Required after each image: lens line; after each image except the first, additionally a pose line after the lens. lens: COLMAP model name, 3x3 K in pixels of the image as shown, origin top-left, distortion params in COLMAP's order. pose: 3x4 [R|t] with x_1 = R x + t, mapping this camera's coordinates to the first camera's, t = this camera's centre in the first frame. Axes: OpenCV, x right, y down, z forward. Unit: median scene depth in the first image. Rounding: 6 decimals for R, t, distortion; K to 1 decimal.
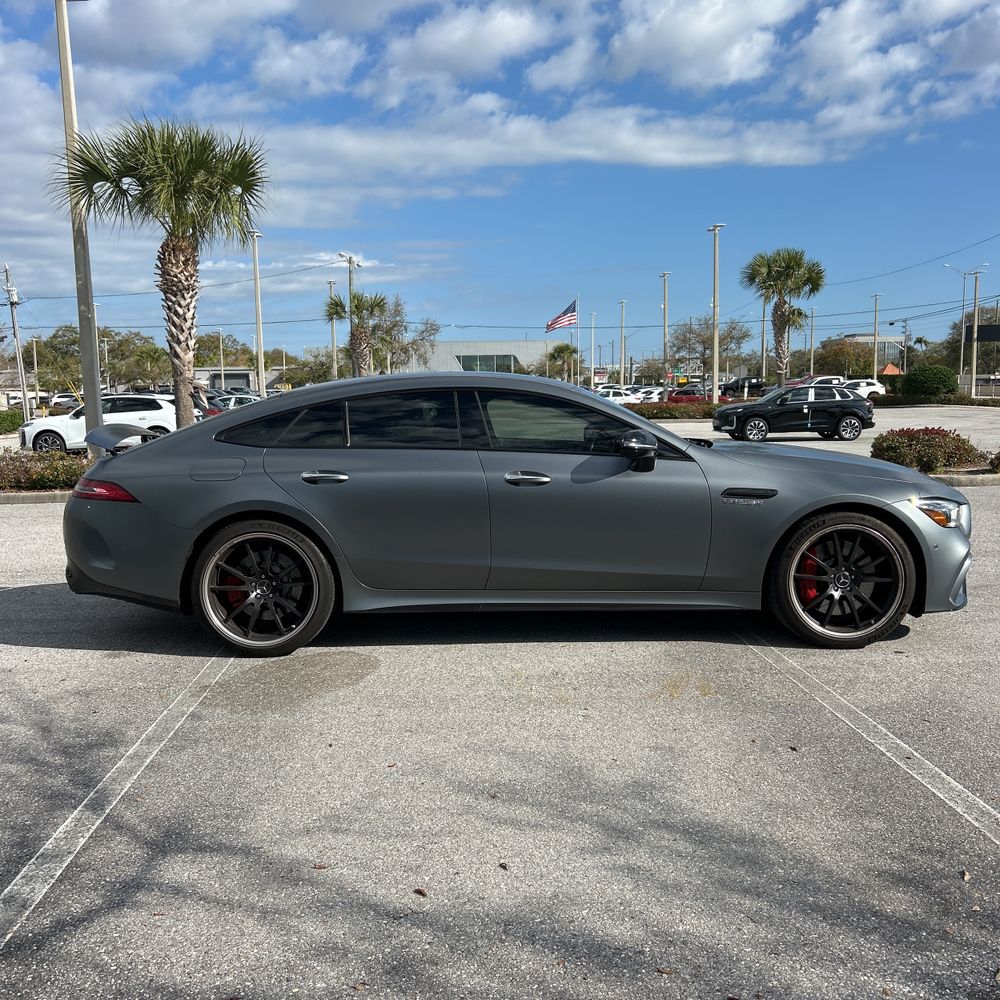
lens RADIAL K [[1010.1, 0, 493.6], [0, 1010.1, 503.3], [0, 0, 1]] dist [0.011684, 0.000000]
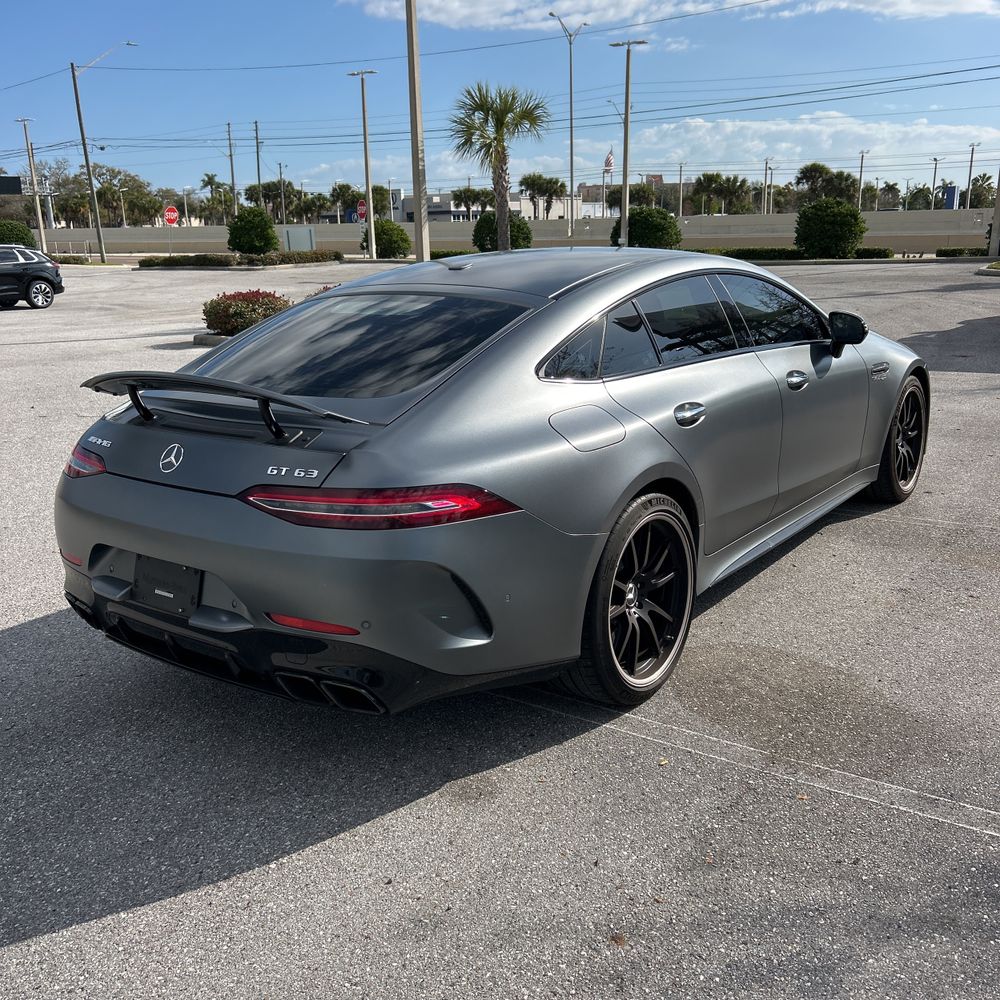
lens RADIAL K [[1010.1, 0, 502.7], [0, 1010.1, 497.3], [0, 0, 1]] dist [0.011684, 0.000000]
pose [[0.597534, -0.204320, 0.775375, -0.238326], [0.100183, 0.978437, 0.180624, -0.032268], [-0.795560, -0.030250, 0.605119, 0.210133]]
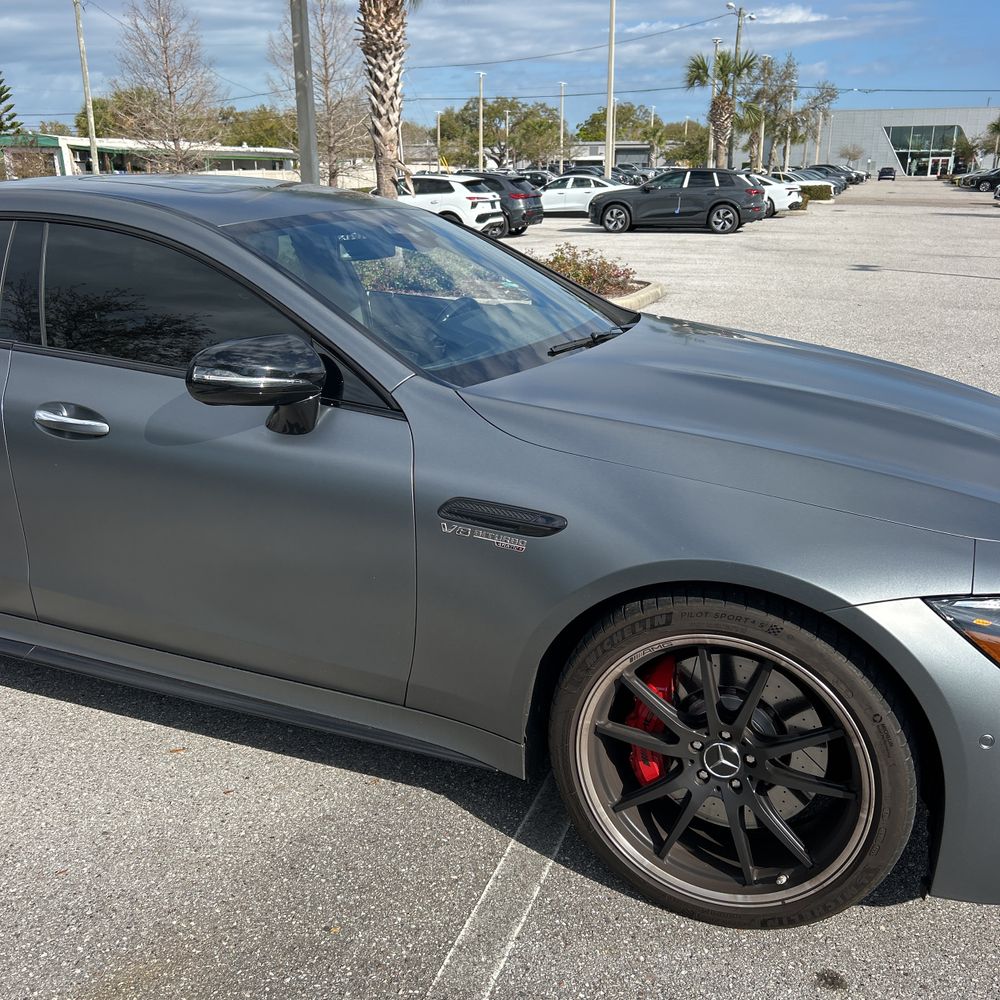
lens RADIAL K [[1010.1, 0, 488.6], [0, 1010.1, 501.9], [0, 0, 1]] dist [0.011684, 0.000000]
pose [[0.919656, 0.135401, -0.368646, 0.122473], [-0.055942, 0.974279, 0.218290, -0.031887], [0.388721, -0.180129, 0.903576, 0.196629]]
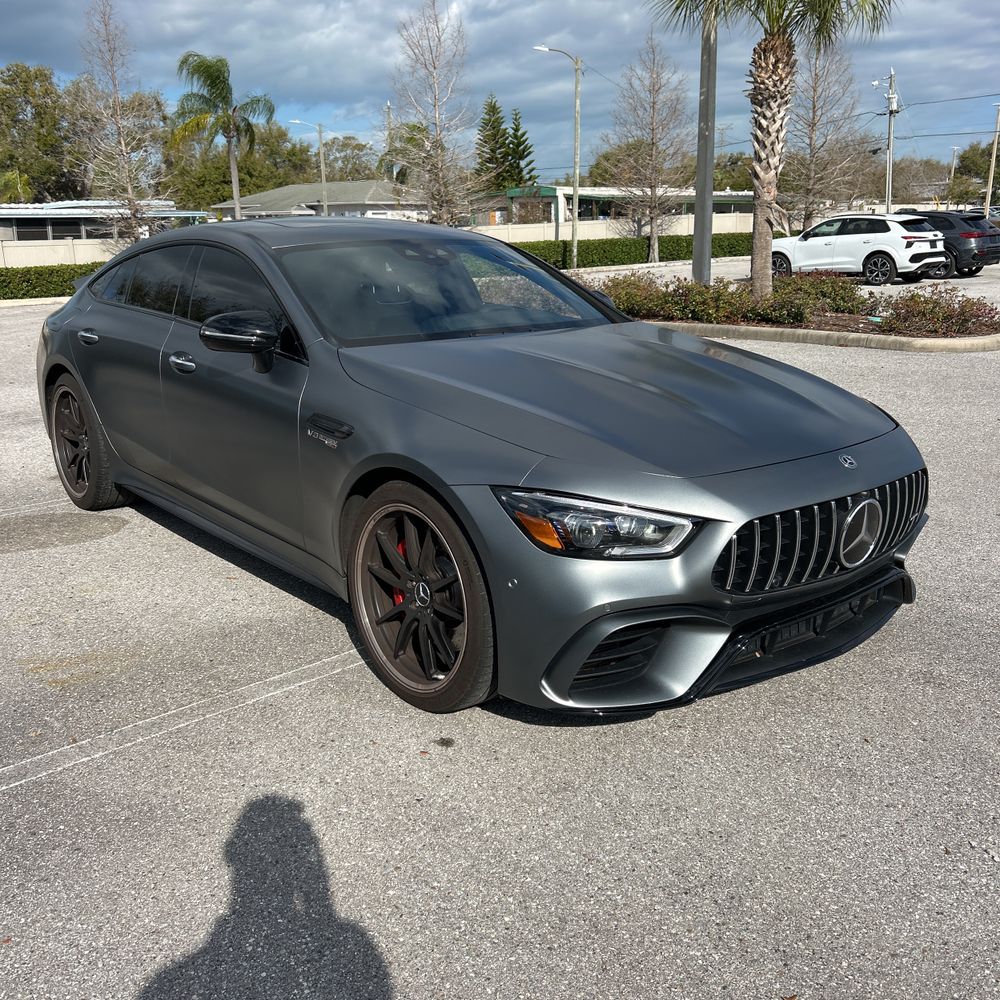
lens RADIAL K [[1010.1, 0, 493.5], [0, 1010.1, 503.6], [0, 0, 1]] dist [0.011684, 0.000000]
pose [[0.642207, 0.212218, -0.736568, 0.248075], [-0.077997, 0.974016, 0.212626, -0.032658], [0.762552, -0.079100, 0.642073, 0.204228]]
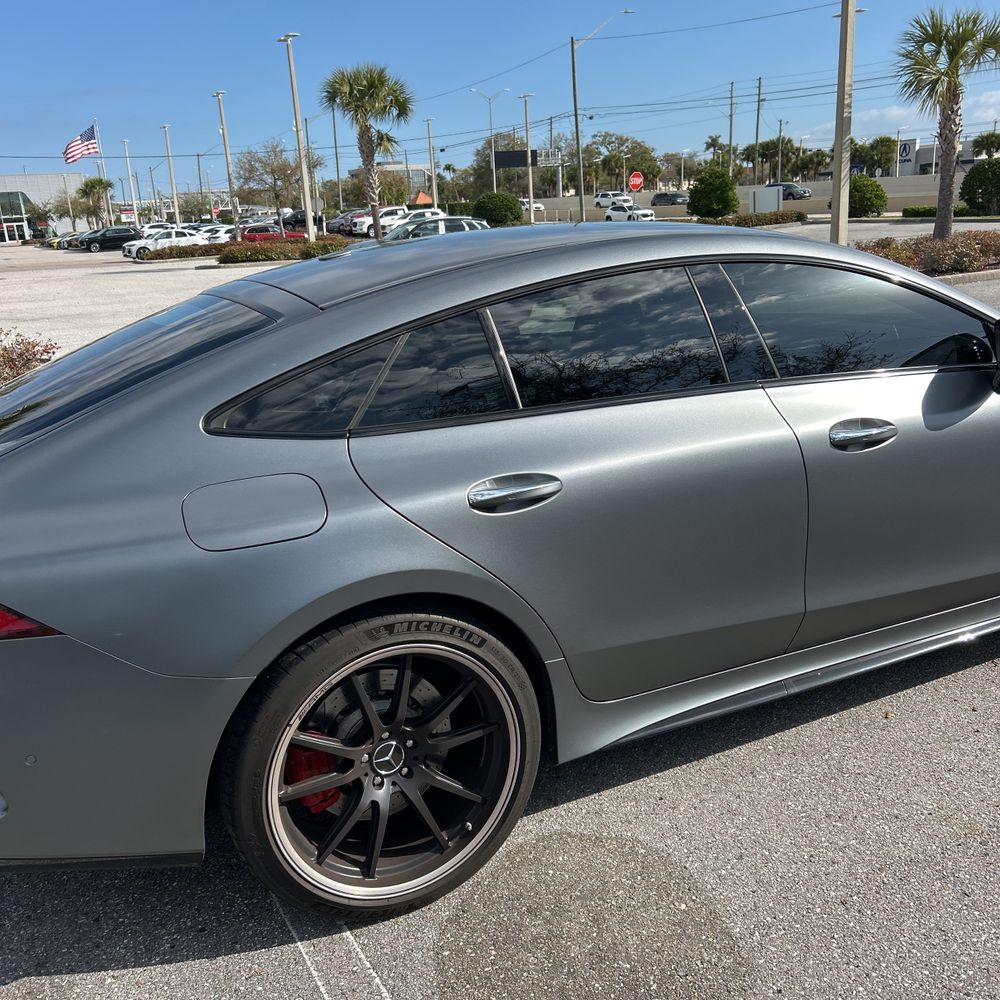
lens RADIAL K [[1010.1, 0, 496.4], [0, 1010.1, 502.1], [0, 0, 1]] dist [0.011684, 0.000000]
pose [[0.899000, -0.154281, 0.409874, -0.107810], [0.088518, 0.980590, 0.174954, -0.029925], [-0.428910, -0.121002, 0.895207, 0.188230]]
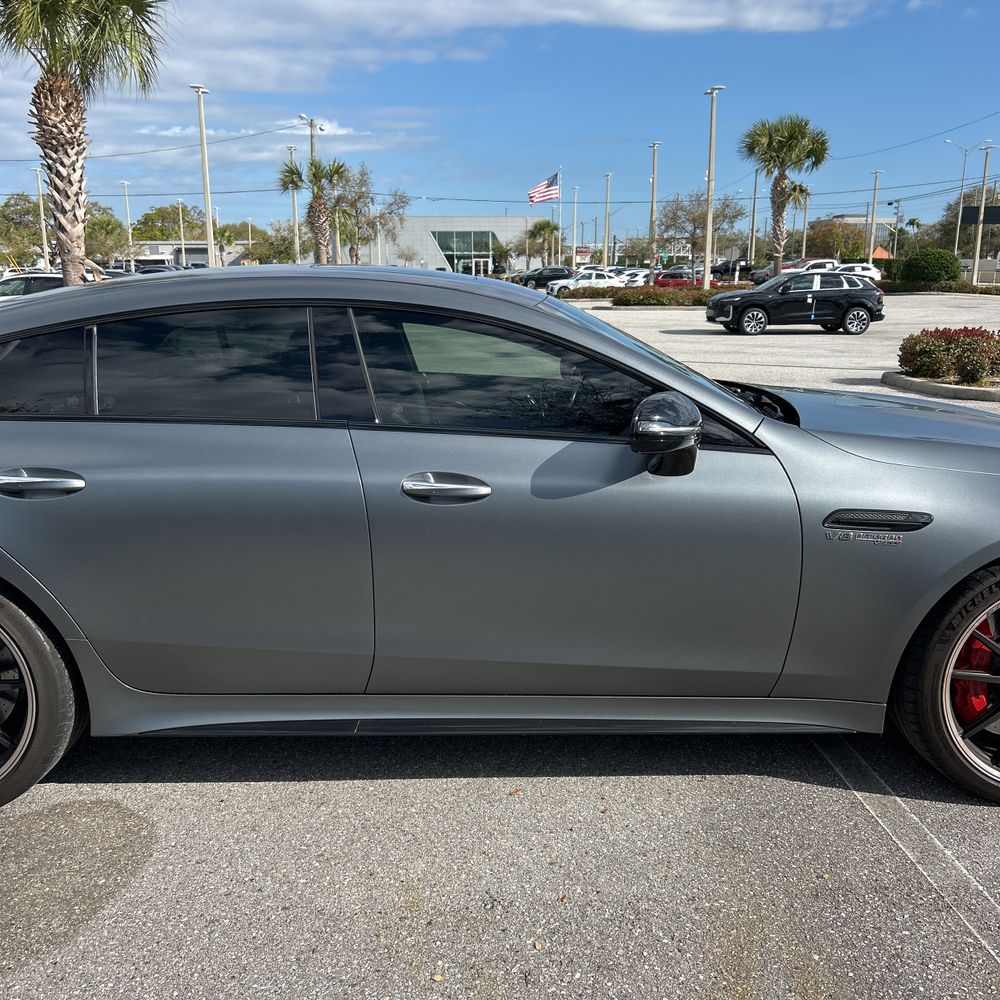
lens RADIAL K [[1010.1, 0, 493.4], [0, 1010.1, 509.4], [0, 0, 1]] dist [0.011684, 0.000000]
pose [[0.999735, 0.007028, 0.021929, 0.014419], [-0.009647, 0.992521, 0.121695, -0.023467], [-0.020909, -0.121875, 0.992325, 0.152007]]
